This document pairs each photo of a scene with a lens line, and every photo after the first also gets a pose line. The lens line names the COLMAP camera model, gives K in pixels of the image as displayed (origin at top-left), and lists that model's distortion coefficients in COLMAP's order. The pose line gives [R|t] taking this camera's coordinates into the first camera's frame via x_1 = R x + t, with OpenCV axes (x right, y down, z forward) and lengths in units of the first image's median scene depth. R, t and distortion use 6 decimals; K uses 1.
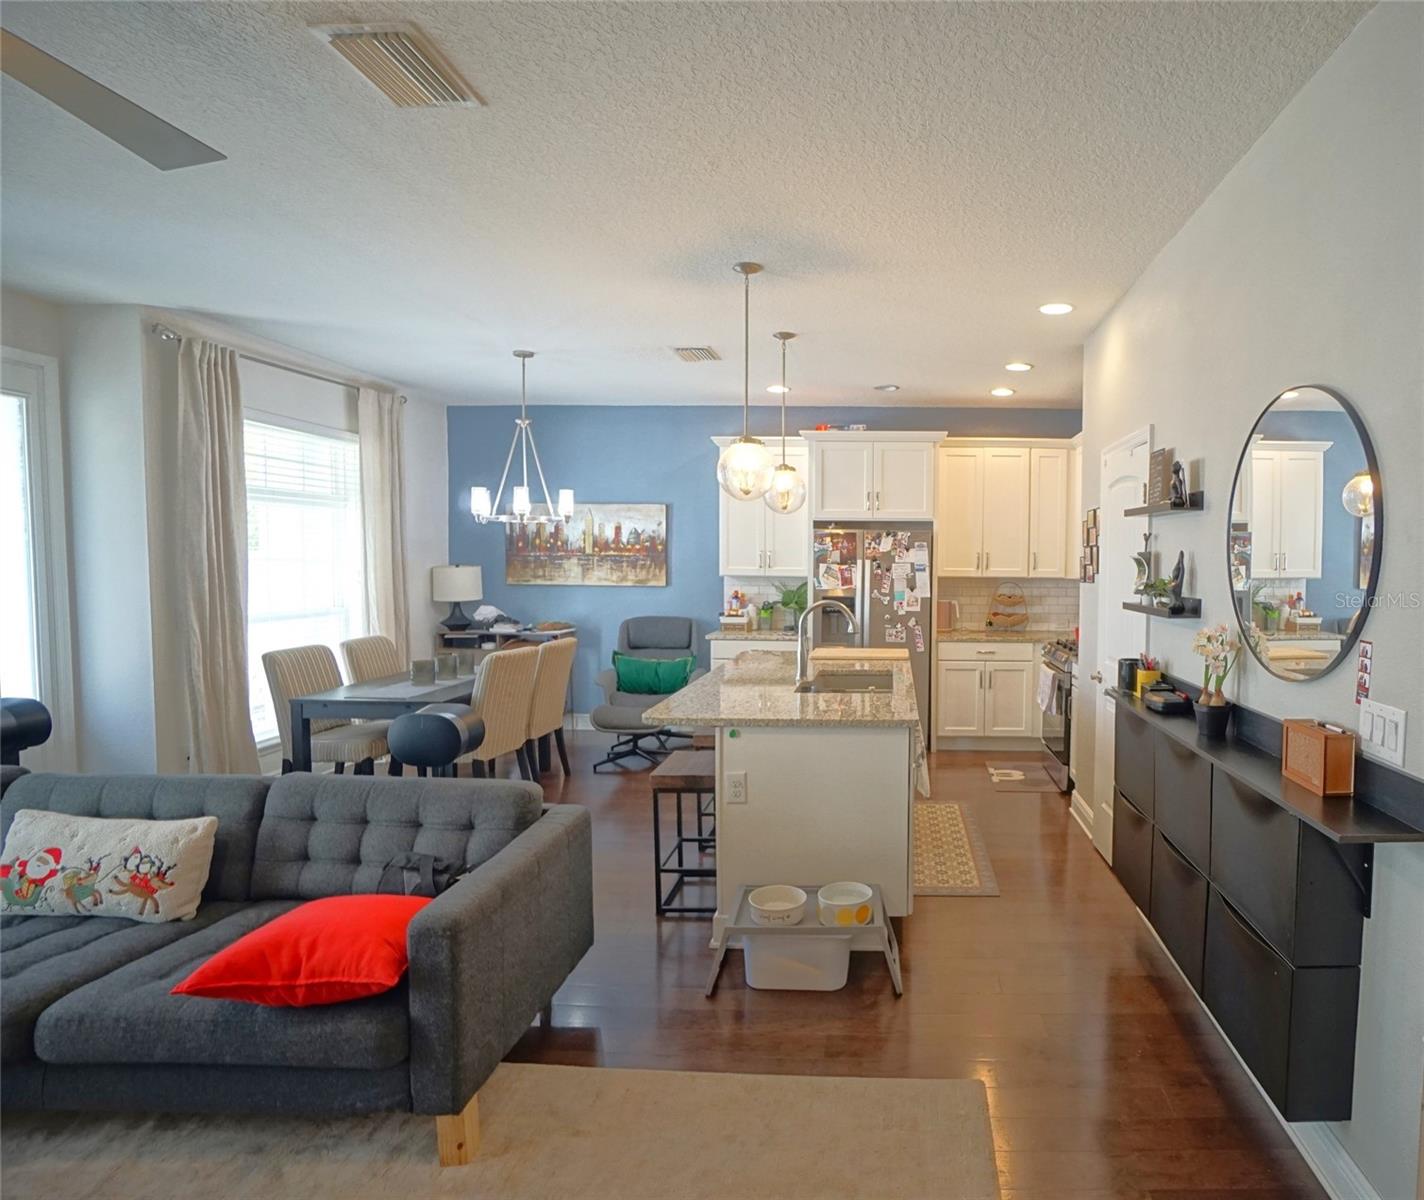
lens RADIAL K [[791.5, 0, 898.9], [0, 791.5, 599.4], [0, 0, 1]] dist [-0.065055, 0.022965]
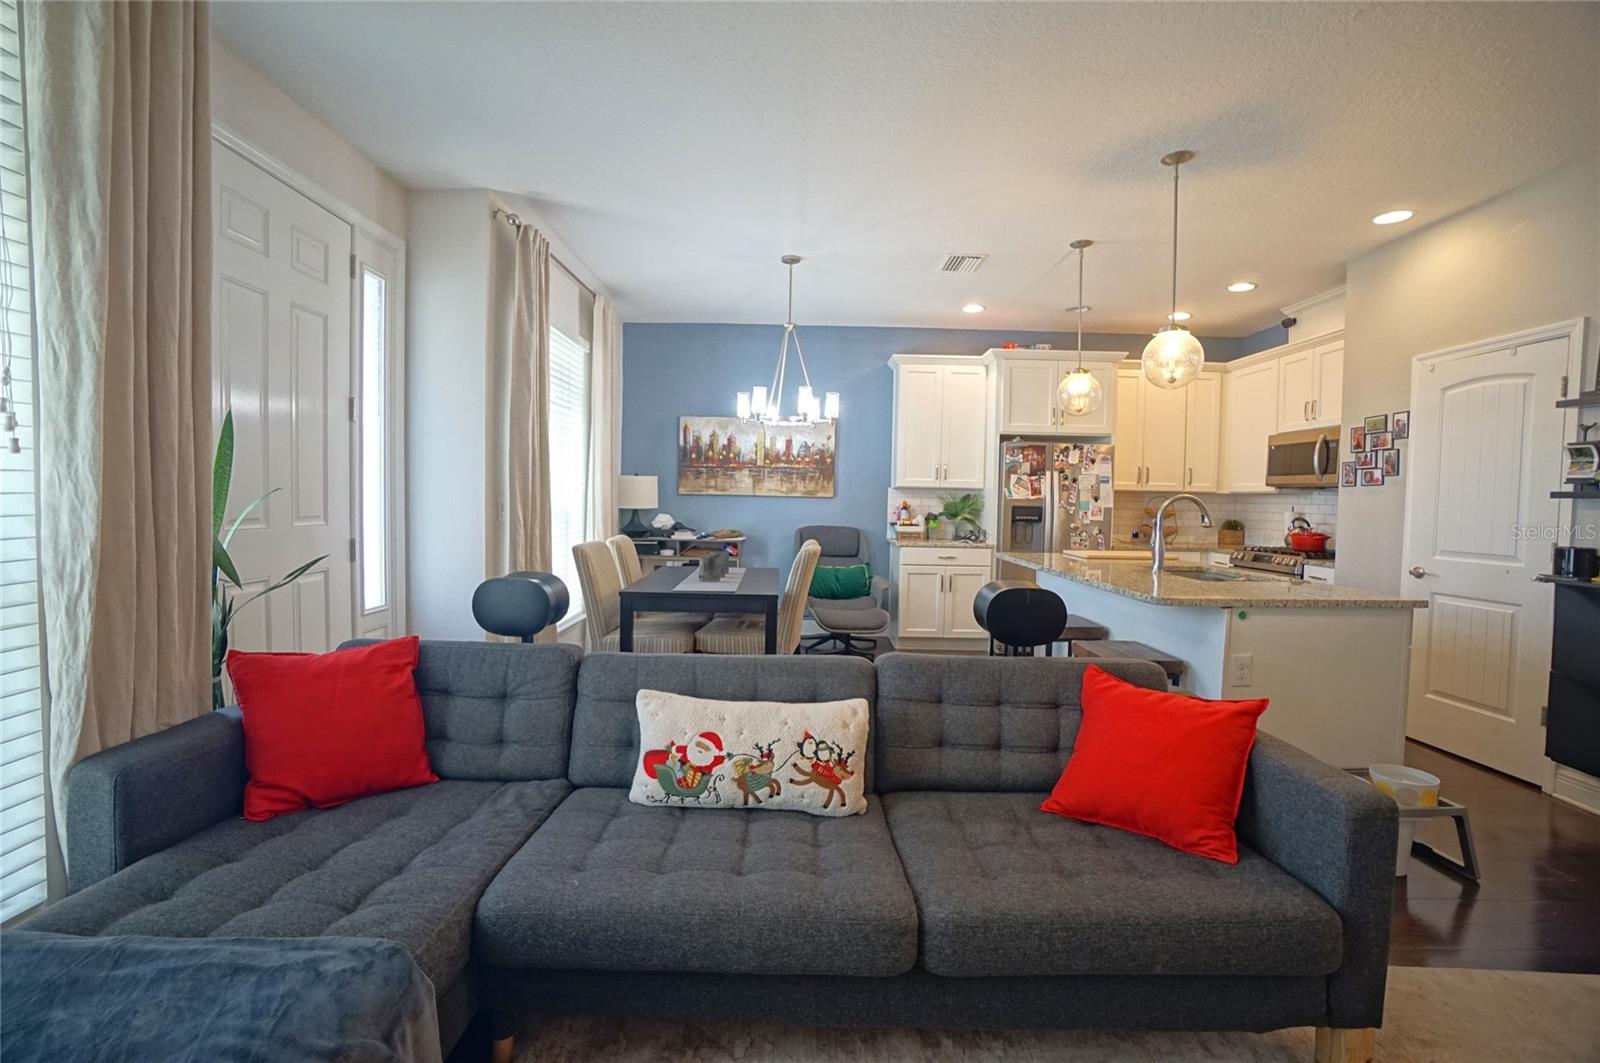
lens RADIAL K [[702.8, 0, 794.6], [0, 702.8, 528.2], [0, 0, 1]] dist [-0.064233, 0.024020]
pose [[0.999960, 0.008777, -0.001502, -0.426084], [-0.008791, 0.999919, -0.009220, 0.041170], [0.001421, 0.009233, 0.999956, 0.077587]]
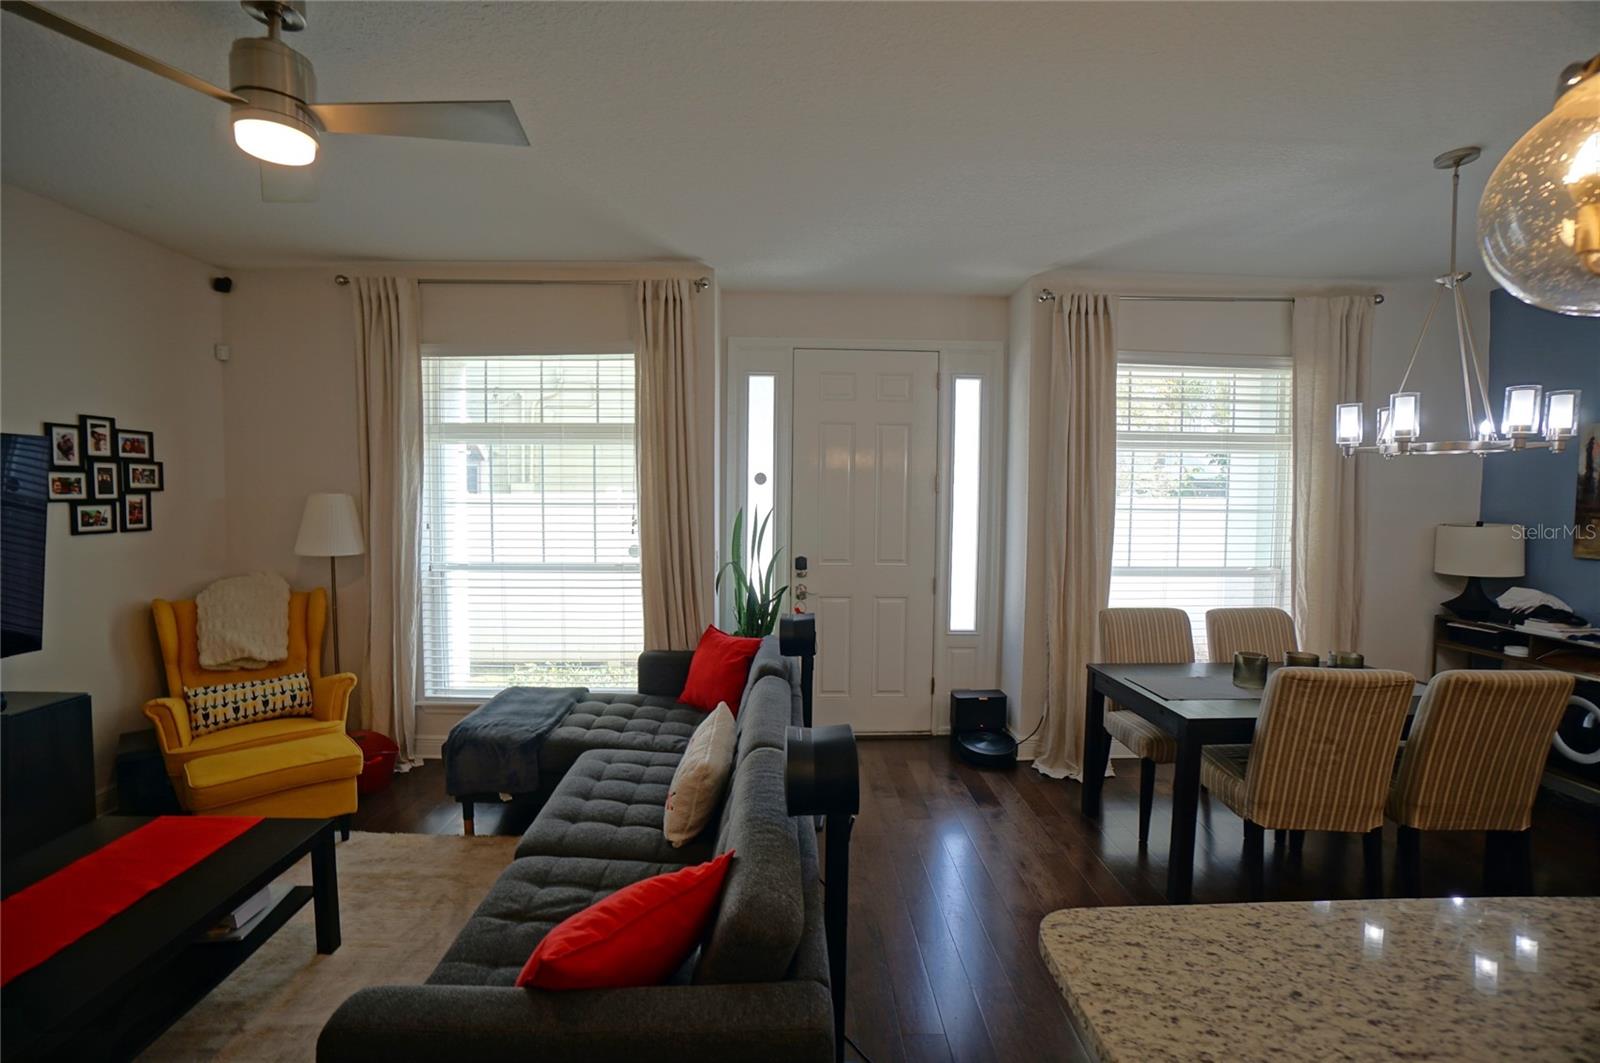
lens RADIAL K [[702.8, 0, 794.6], [0, 702.8, 528.2], [0, 0, 1]] dist [-0.064233, 0.024020]
pose [[0.024091, 0.040927, -0.998872, 0.007572], [-0.063572, 0.997202, 0.039325, -0.030126], [0.997686, 0.062553, 0.026626, 0.465829]]
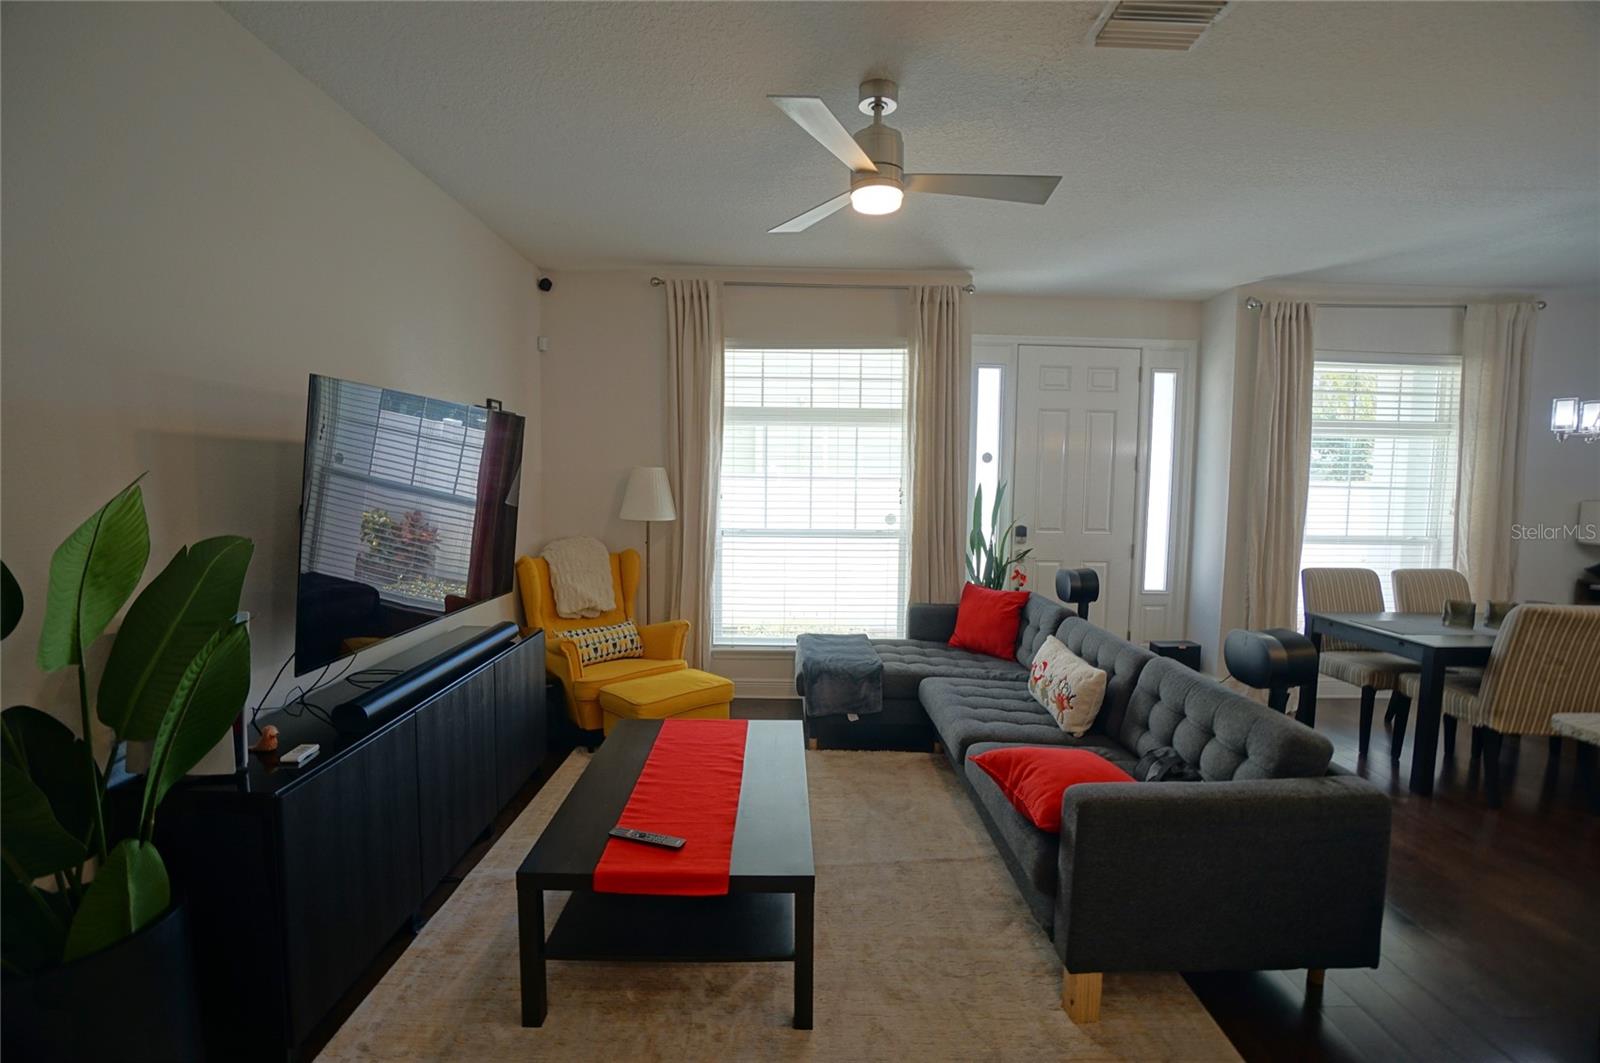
lens RADIAL K [[702.8, 0, 794.6], [0, 702.8, 528.2], [0, 0, 1]] dist [-0.064233, 0.024020]
pose [[0.012518, 0.063573, -0.997899, 0.123475], [-0.068082, 0.995715, 0.062580, -0.000645], [0.997601, 0.067155, 0.016793, 0.182969]]
